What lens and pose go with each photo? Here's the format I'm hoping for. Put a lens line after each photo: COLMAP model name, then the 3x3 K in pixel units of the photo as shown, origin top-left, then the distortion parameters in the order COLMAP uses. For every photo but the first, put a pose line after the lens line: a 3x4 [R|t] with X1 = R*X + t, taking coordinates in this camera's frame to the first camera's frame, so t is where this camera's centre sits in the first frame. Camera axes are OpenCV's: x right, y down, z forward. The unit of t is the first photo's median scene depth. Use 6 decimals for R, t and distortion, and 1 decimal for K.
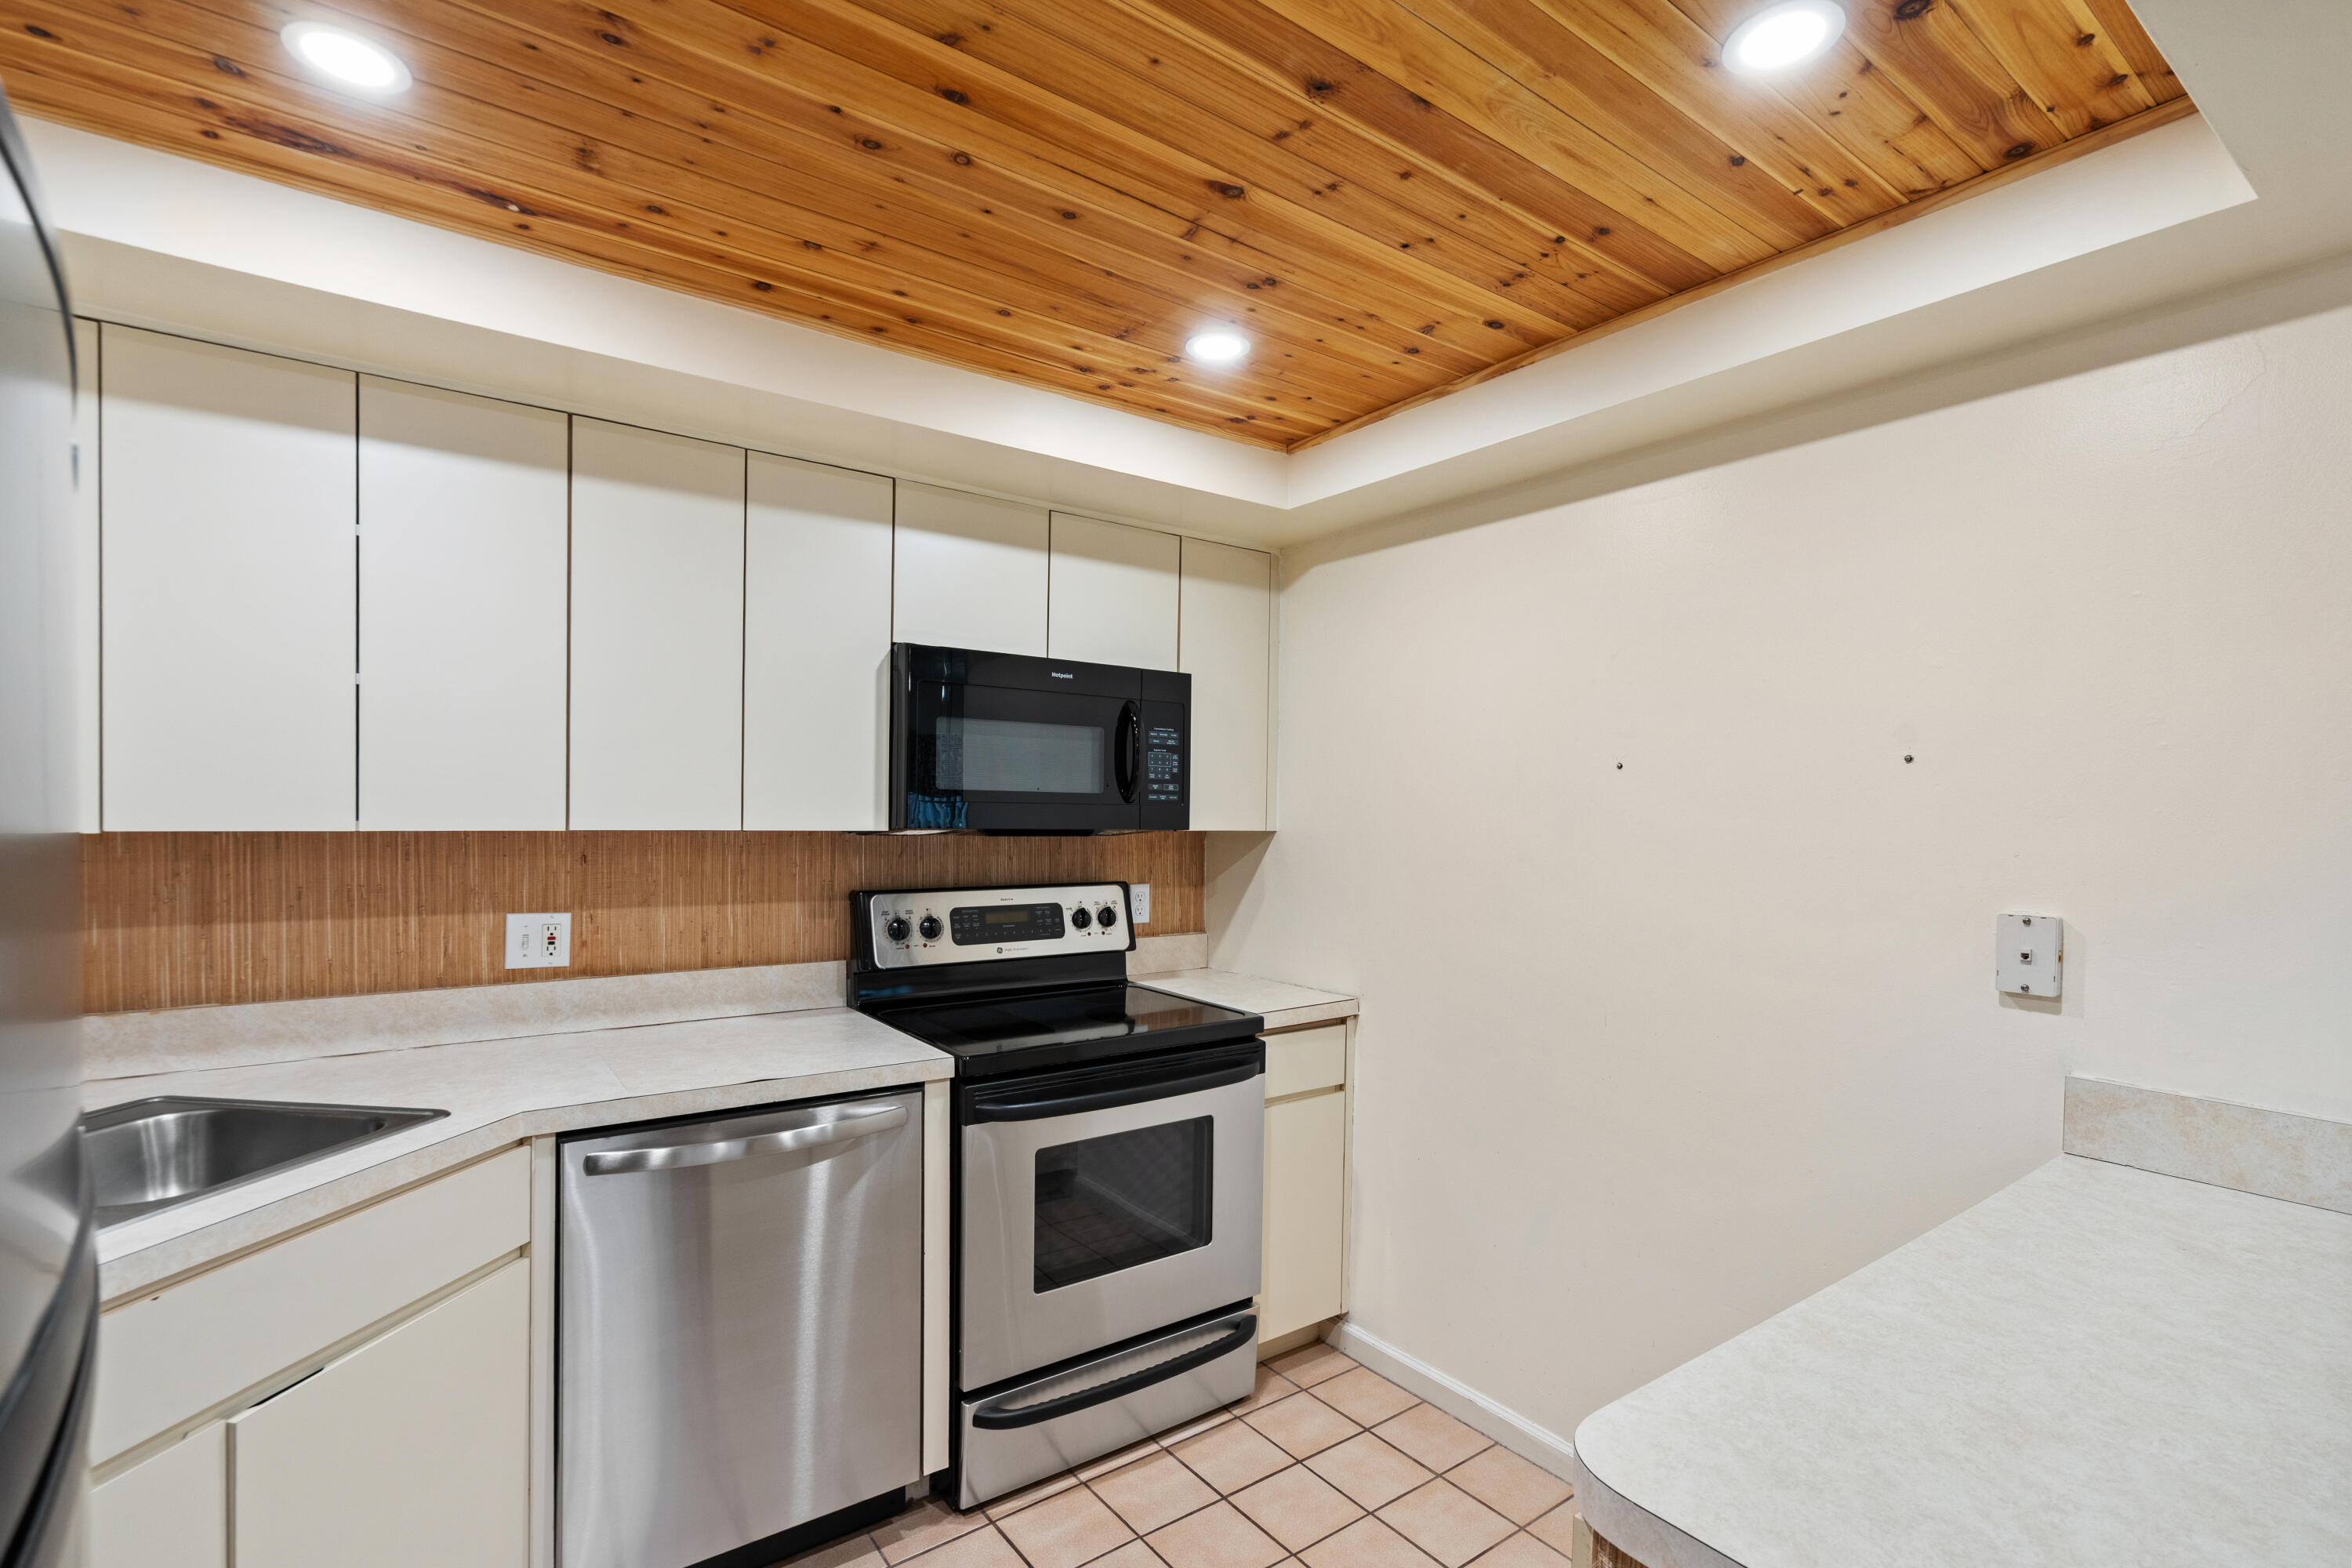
lens RADIAL K [[1076.7, 0, 1164.8], [0, 1076.7, 826.0], [0, 0, 1]] dist [-0.003531, 0.002871]
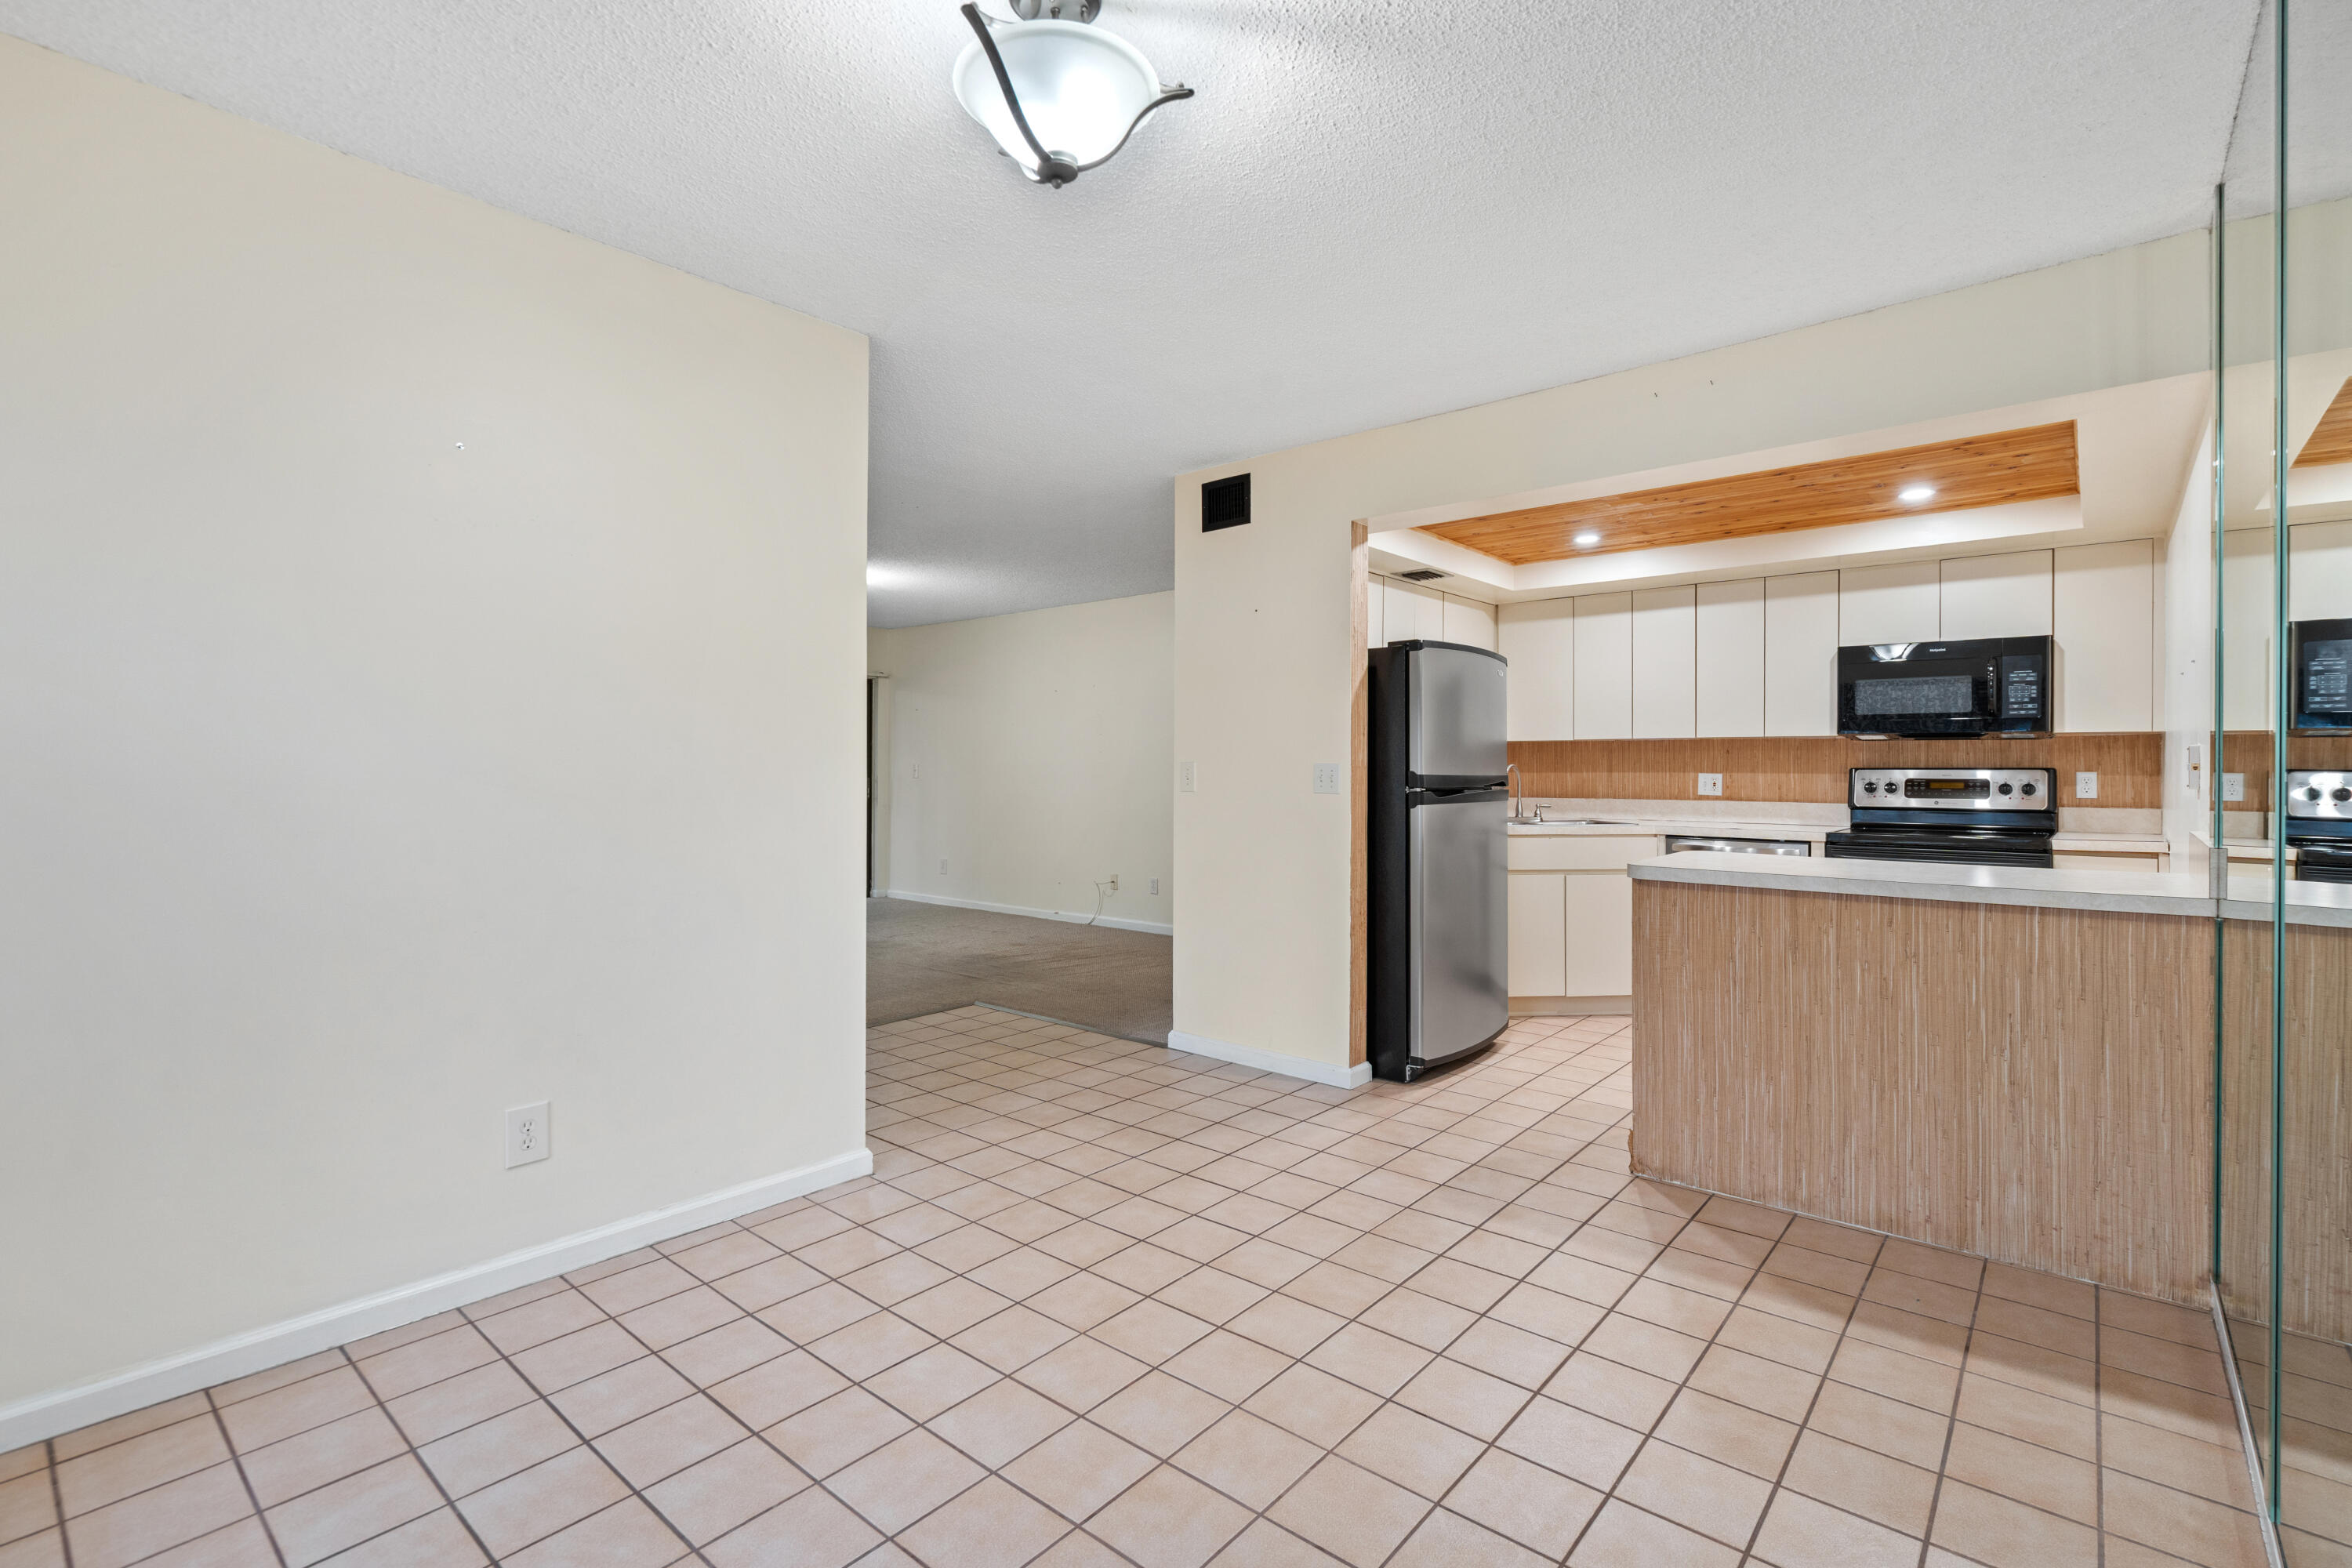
lens RADIAL K [[1076.7, 0, 1193.1], [0, 1076.7, 766.7], [0, 0, 1]] dist [-0.003531, 0.002871]
pose [[0.246573, -0.013495, -0.969030, 1.559377], [-0.013726, 0.999754, -0.017415, 0.126032], [0.969027, 0.017595, 0.246327, -0.791670]]
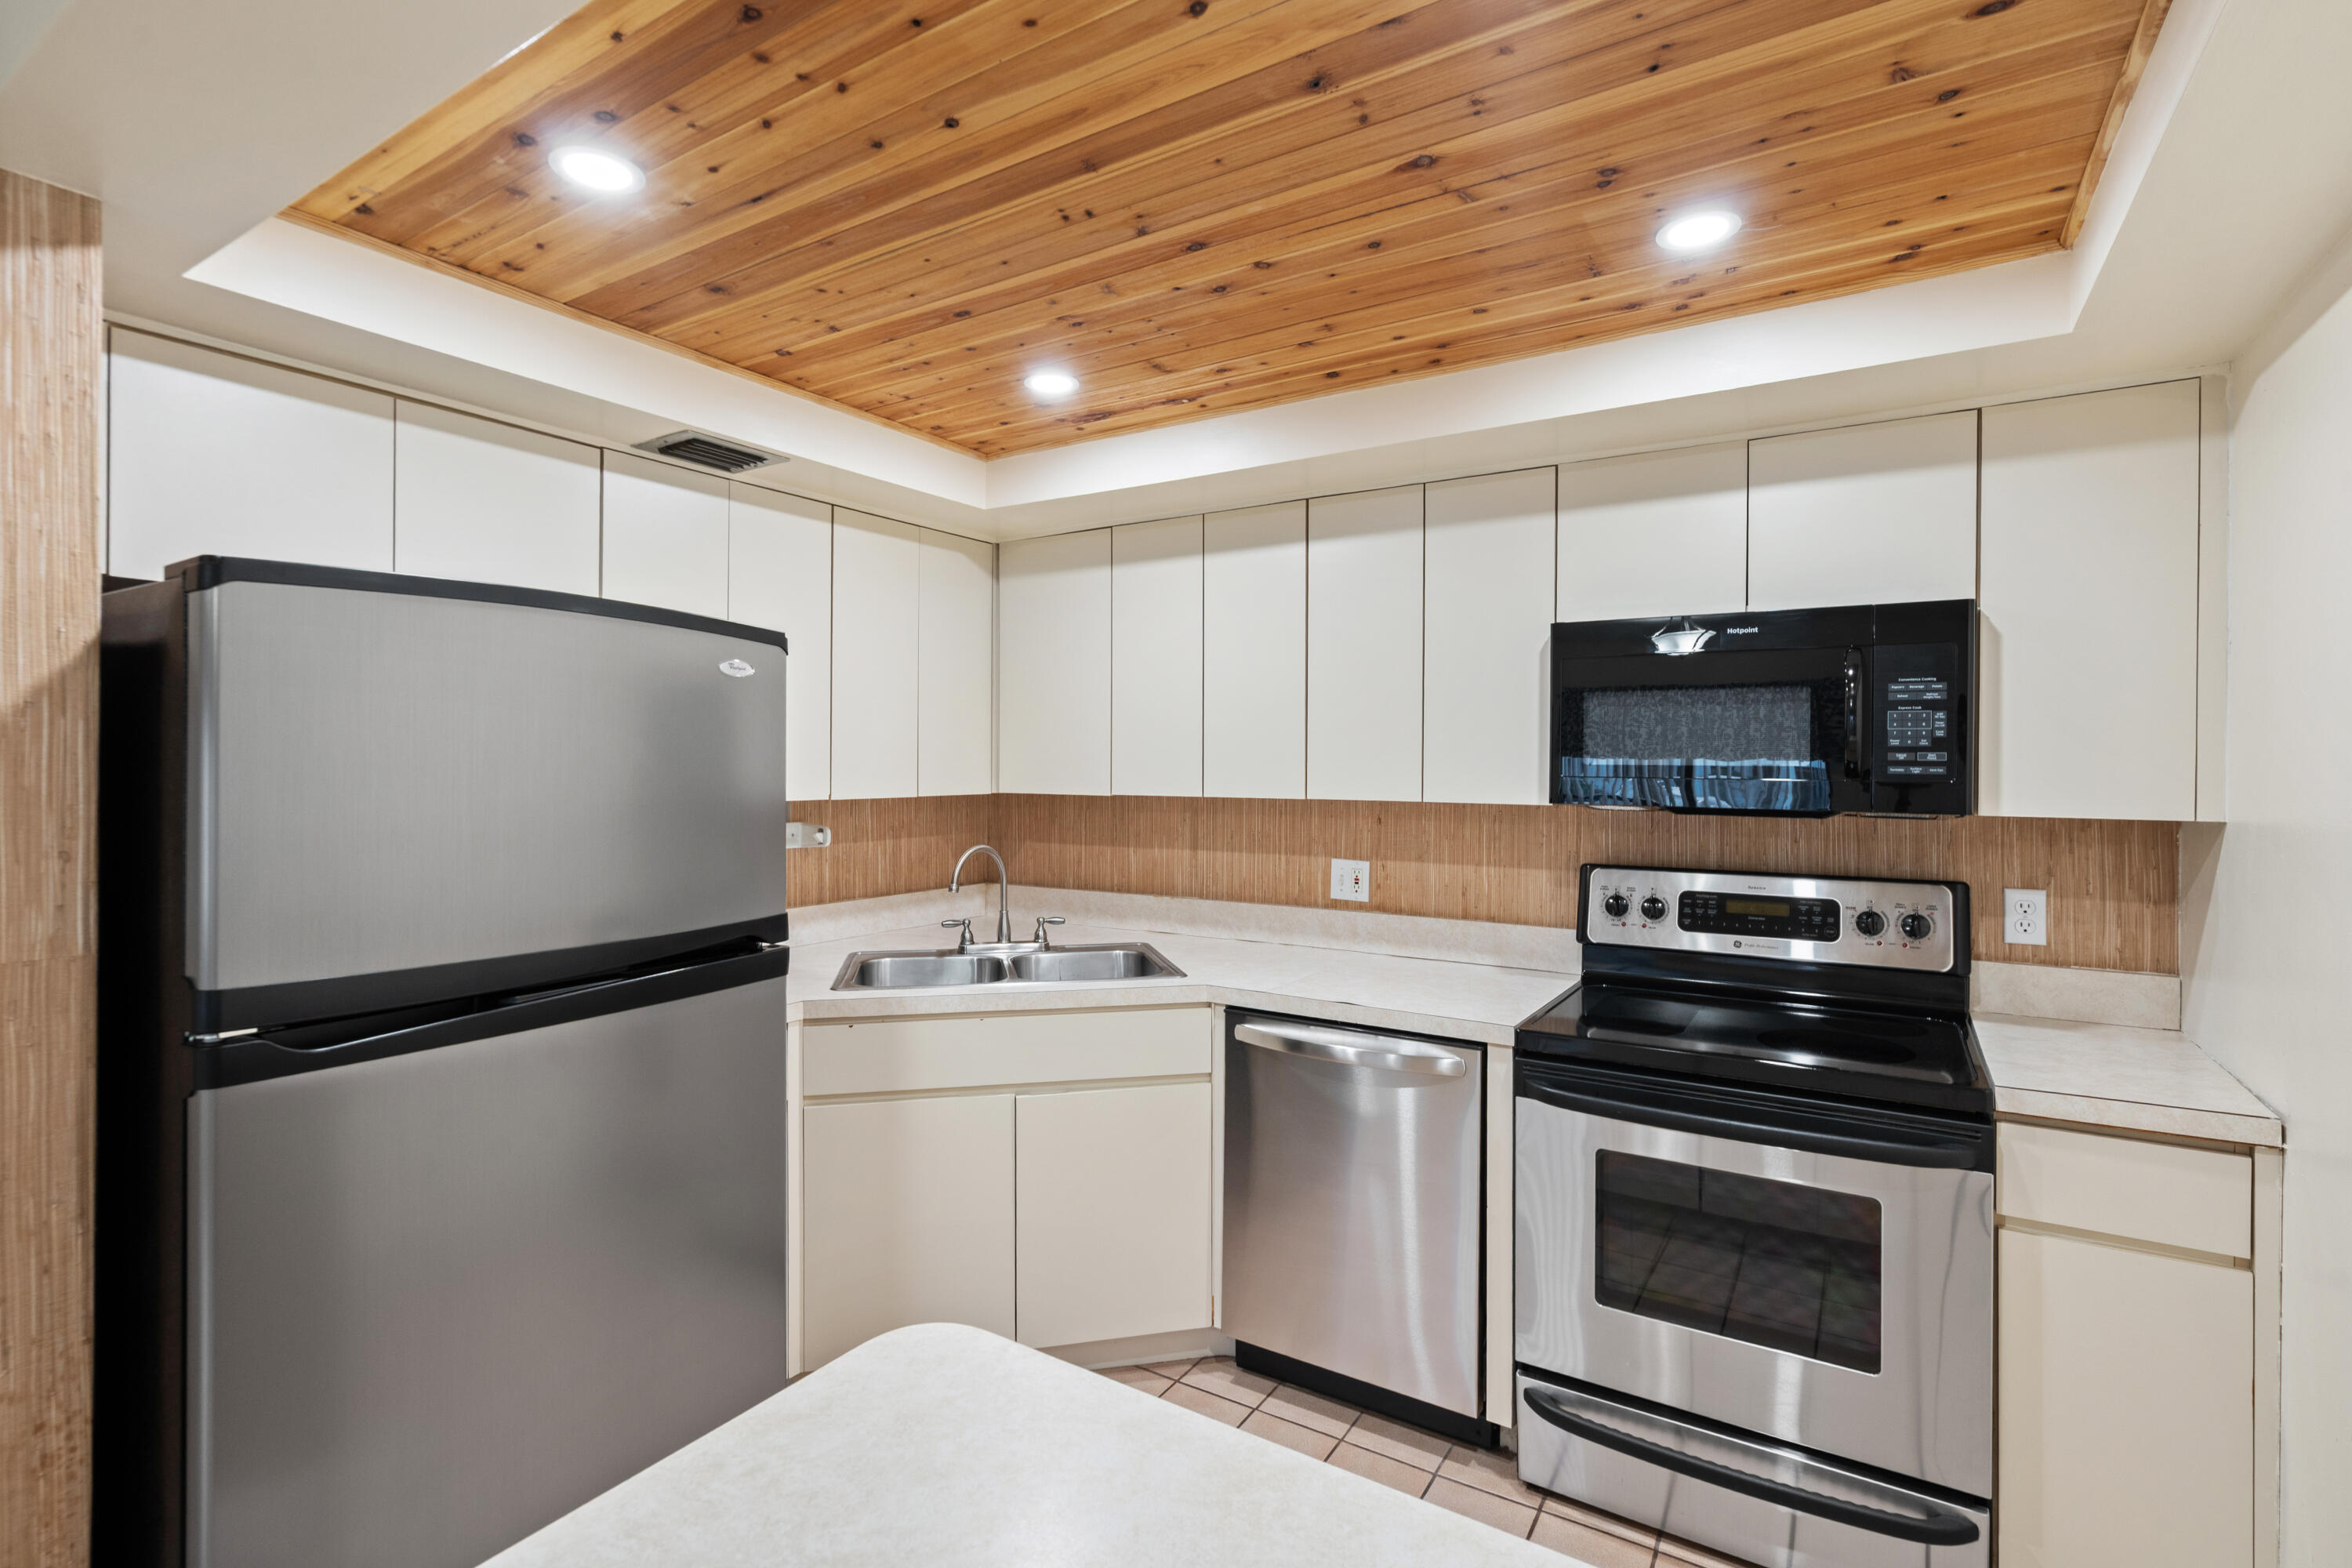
lens RADIAL K [[1076.7, 0, 1195.0], [0, 1076.7, 763.9], [0, 0, 1]] dist [-0.003531, 0.002871]
pose [[0.382083, -0.011101, -0.924061, 0.598329], [-0.013402, 0.999756, -0.017552, -0.013388], [0.924031, 0.019091, 0.381841, 0.299961]]
